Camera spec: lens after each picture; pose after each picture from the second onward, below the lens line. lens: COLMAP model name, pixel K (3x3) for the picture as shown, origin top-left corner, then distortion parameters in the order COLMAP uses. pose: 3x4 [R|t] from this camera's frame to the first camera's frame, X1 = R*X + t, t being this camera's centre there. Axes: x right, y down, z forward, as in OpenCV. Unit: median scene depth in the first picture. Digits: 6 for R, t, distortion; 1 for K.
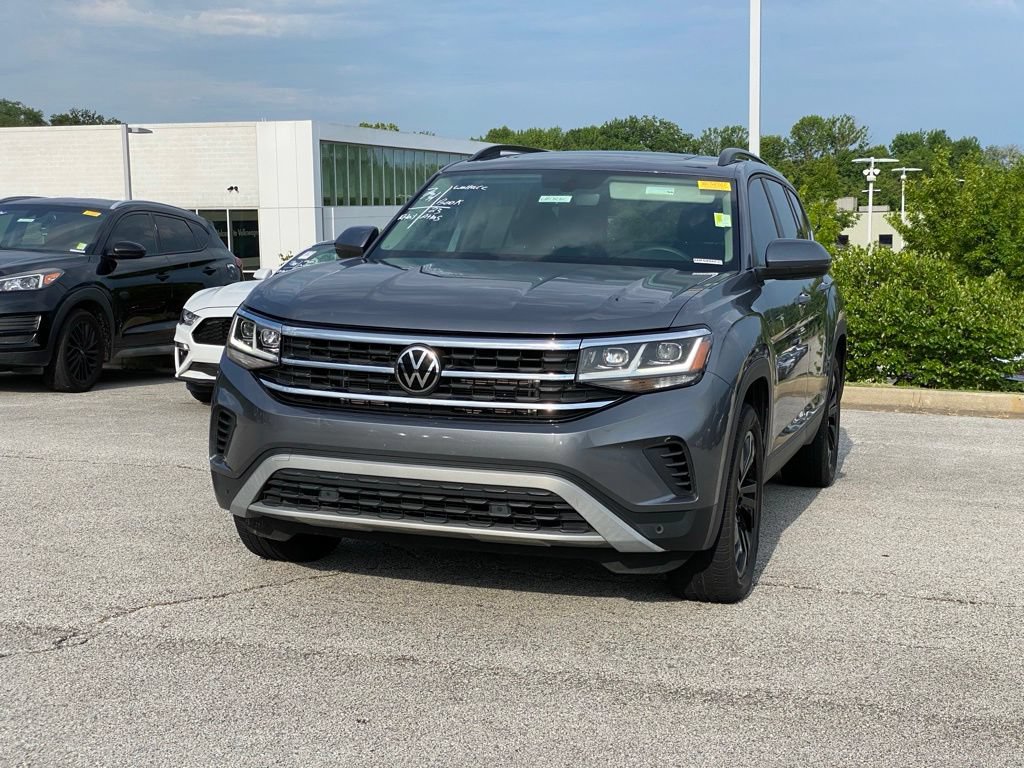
lens RADIAL K [[1560.5, 0, 529.6], [0, 1560.5, 384.1], [0, 0, 1]] dist [0.188669, -0.579083]
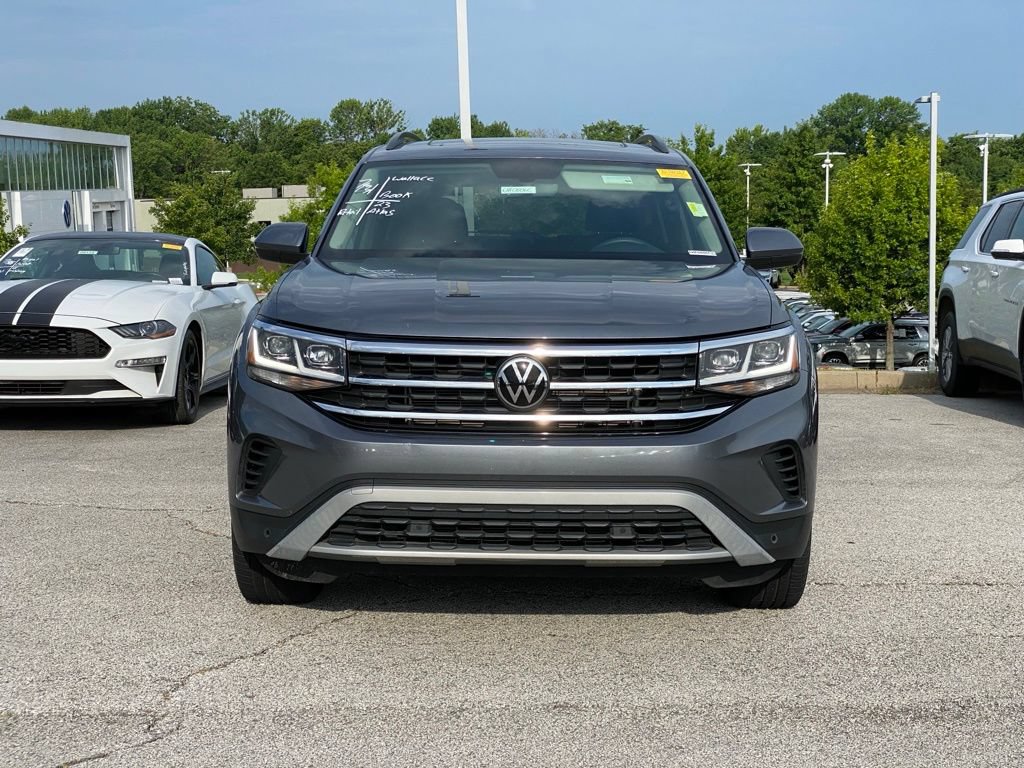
lens RADIAL K [[1560.5, 0, 529.6], [0, 1560.5, 384.1], [0, 0, 1]] dist [0.188669, -0.579083]
pose [[0.955447, -0.049984, 0.290900, -0.320725], [0.046878, 0.998745, 0.017643, -0.023780], [-0.291417, -0.003220, 0.956591, 0.132110]]
